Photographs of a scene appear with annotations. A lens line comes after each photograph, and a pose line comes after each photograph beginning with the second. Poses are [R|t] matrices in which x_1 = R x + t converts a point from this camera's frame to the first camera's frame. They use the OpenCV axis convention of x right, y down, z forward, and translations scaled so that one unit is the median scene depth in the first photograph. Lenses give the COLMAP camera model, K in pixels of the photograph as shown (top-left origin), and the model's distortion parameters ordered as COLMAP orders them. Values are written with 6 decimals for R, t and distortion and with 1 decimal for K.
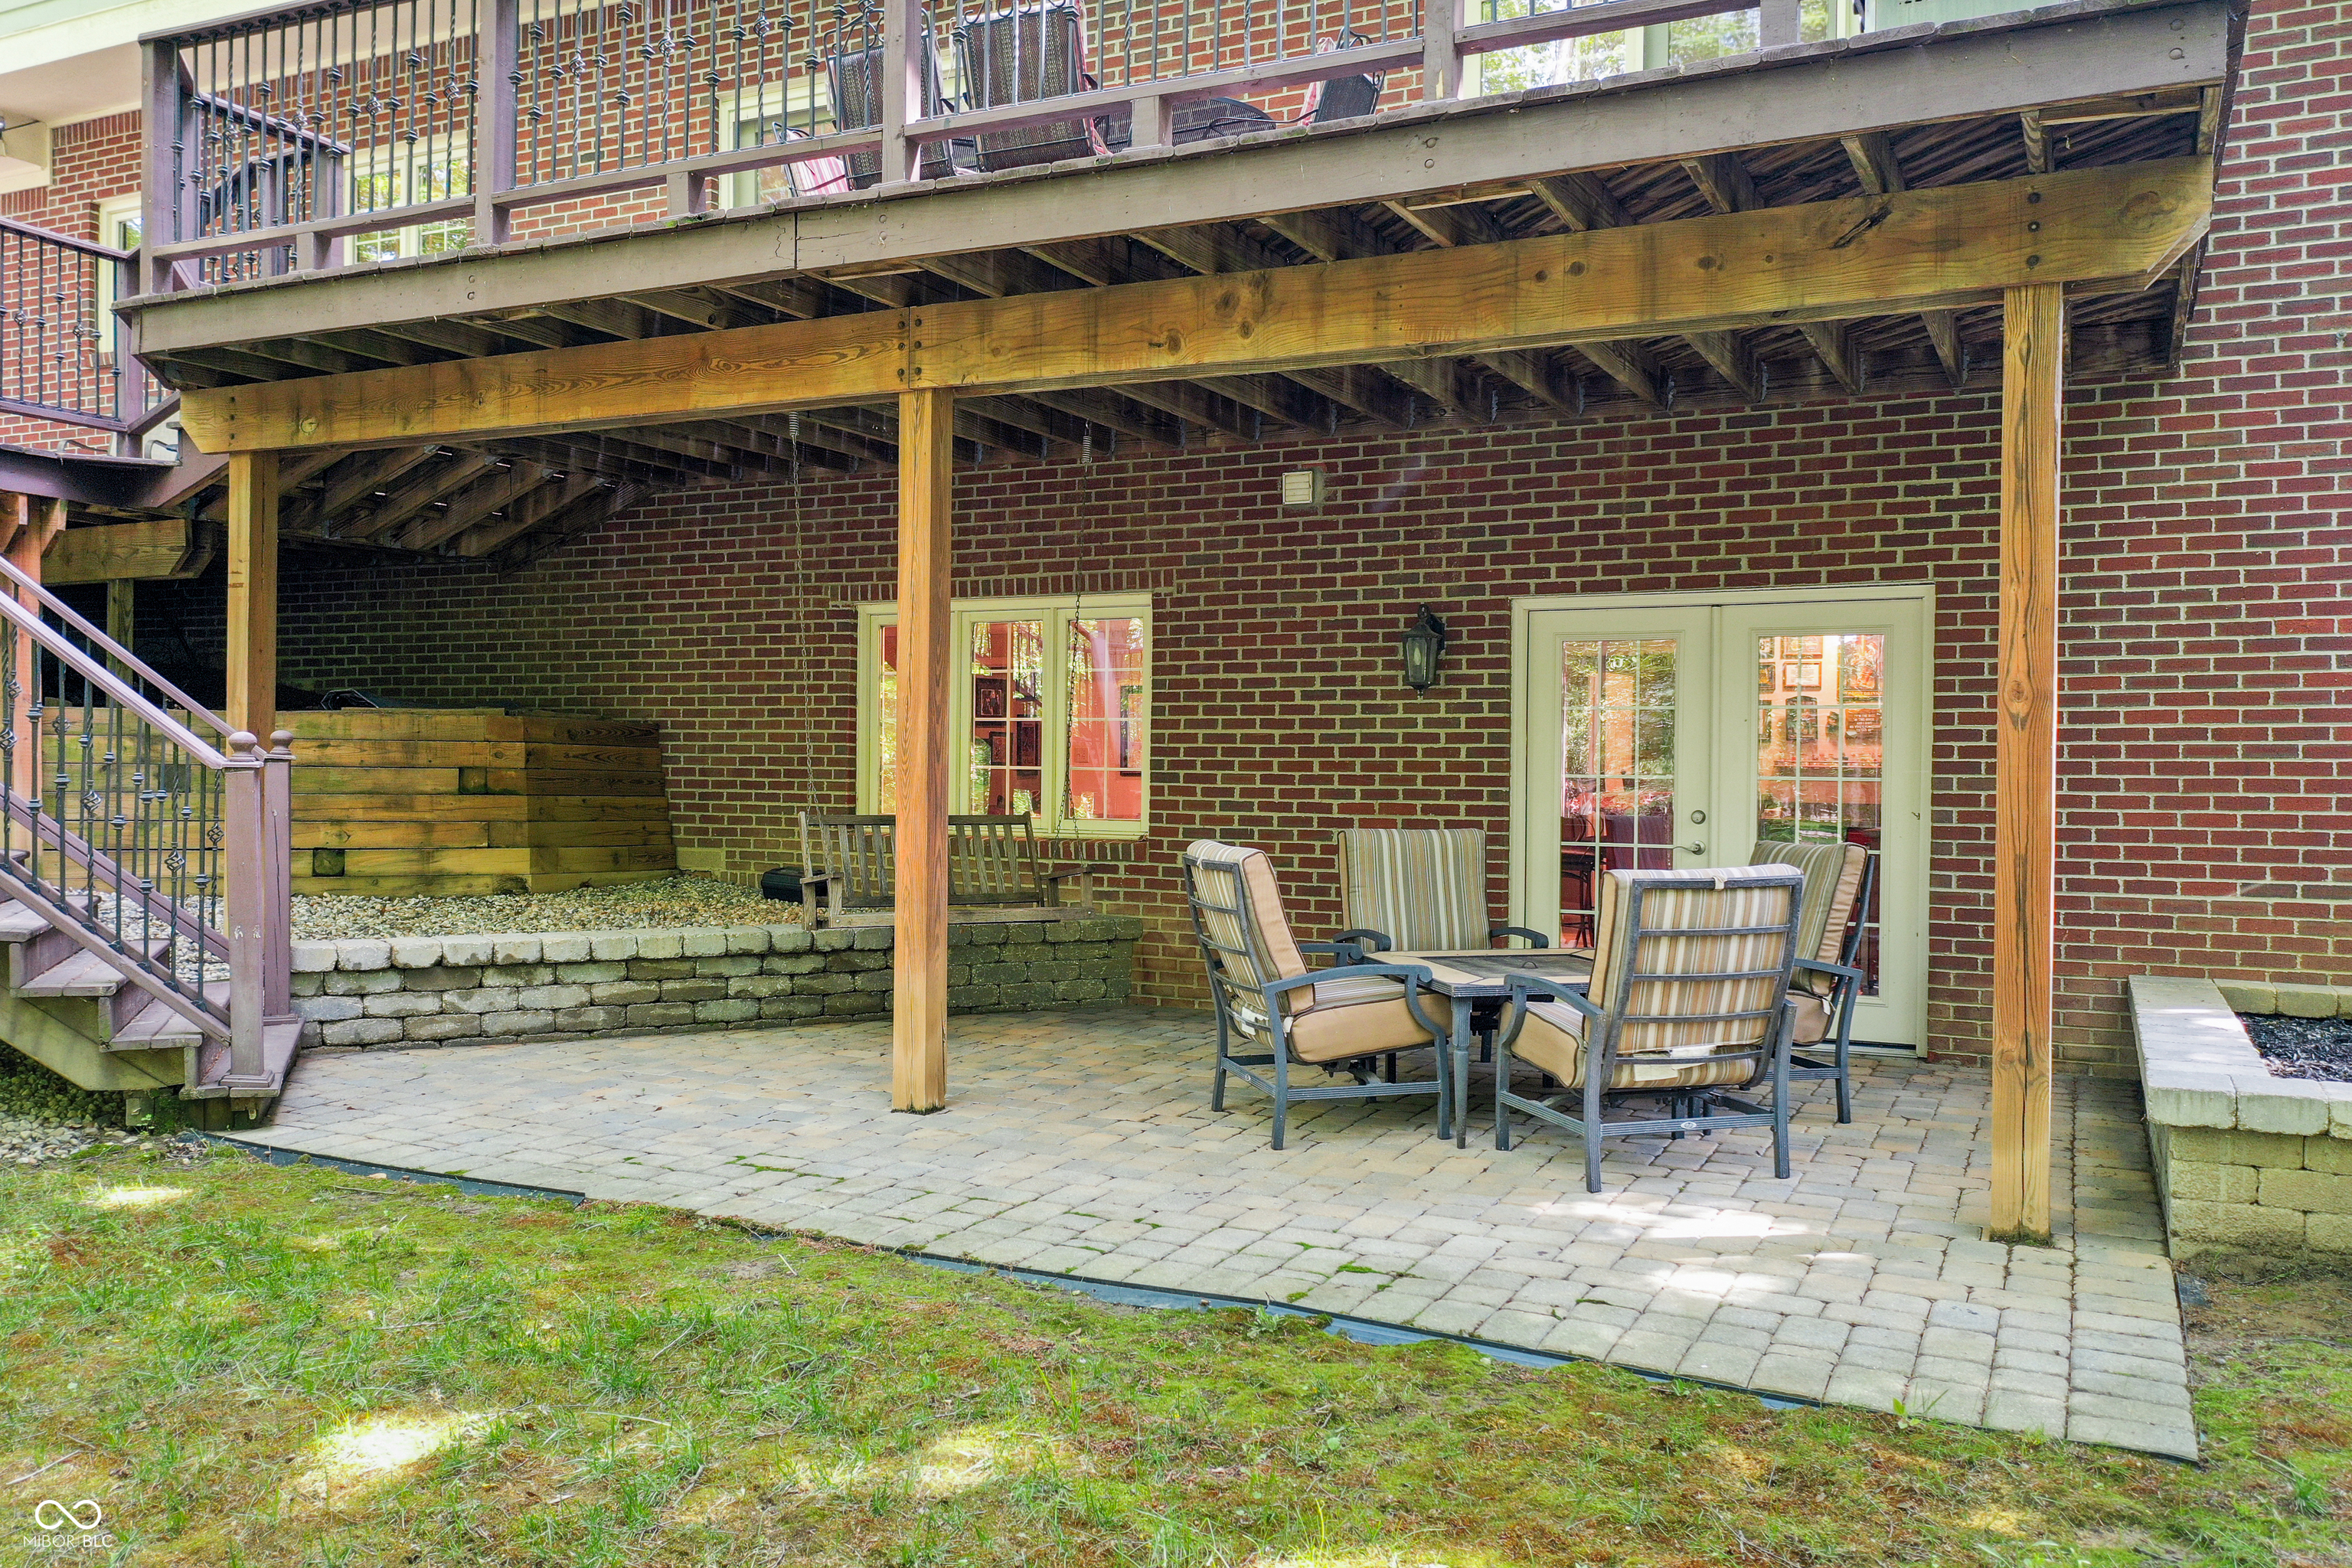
lens RADIAL K [[1872.1, 0, 1178.3], [0, 1872.1, 768.8], [0, 0, 1]] dist [0.016750, -0.007910]
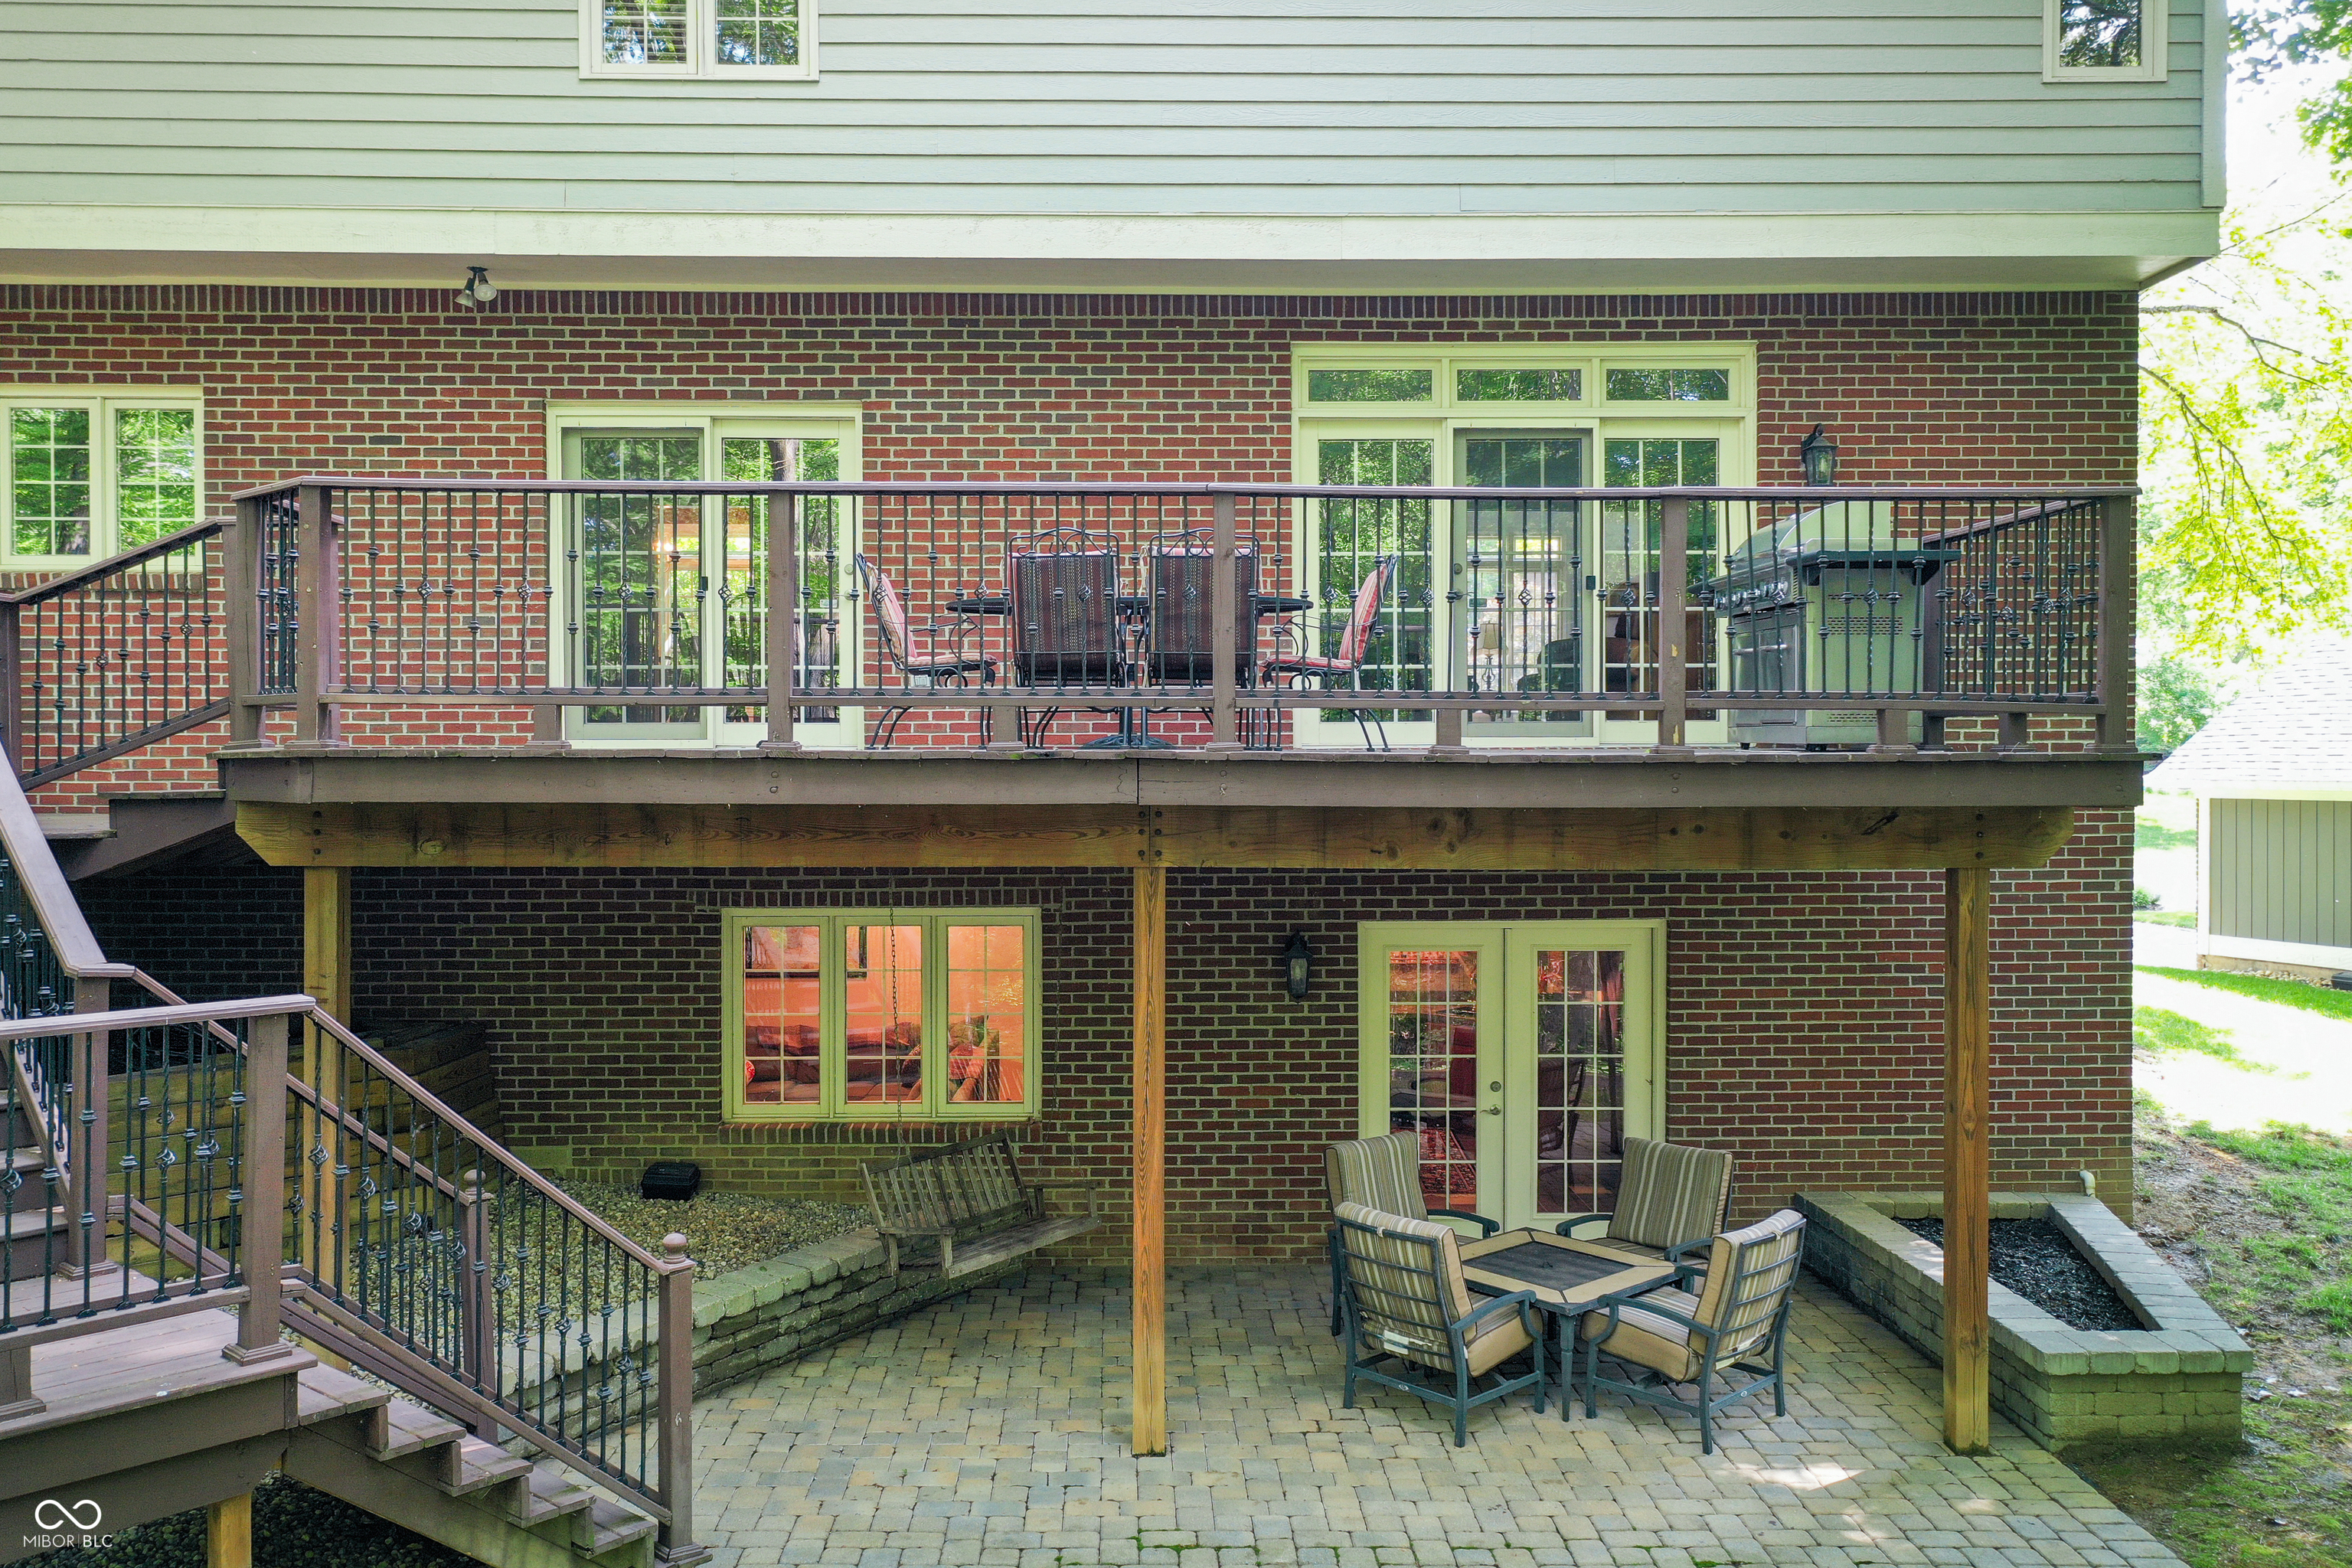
lens RADIAL K [[1872.1, 0, 1190.7], [0, 1872.1, 787.8], [0, 0, 1]] dist [0.016750, -0.007910]
pose [[0.885404, -0.017591, 0.464490, -0.497678], [0.010516, 0.999786, 0.017819, -0.200214], [-0.464704, -0.010892, 0.885399, -0.066596]]
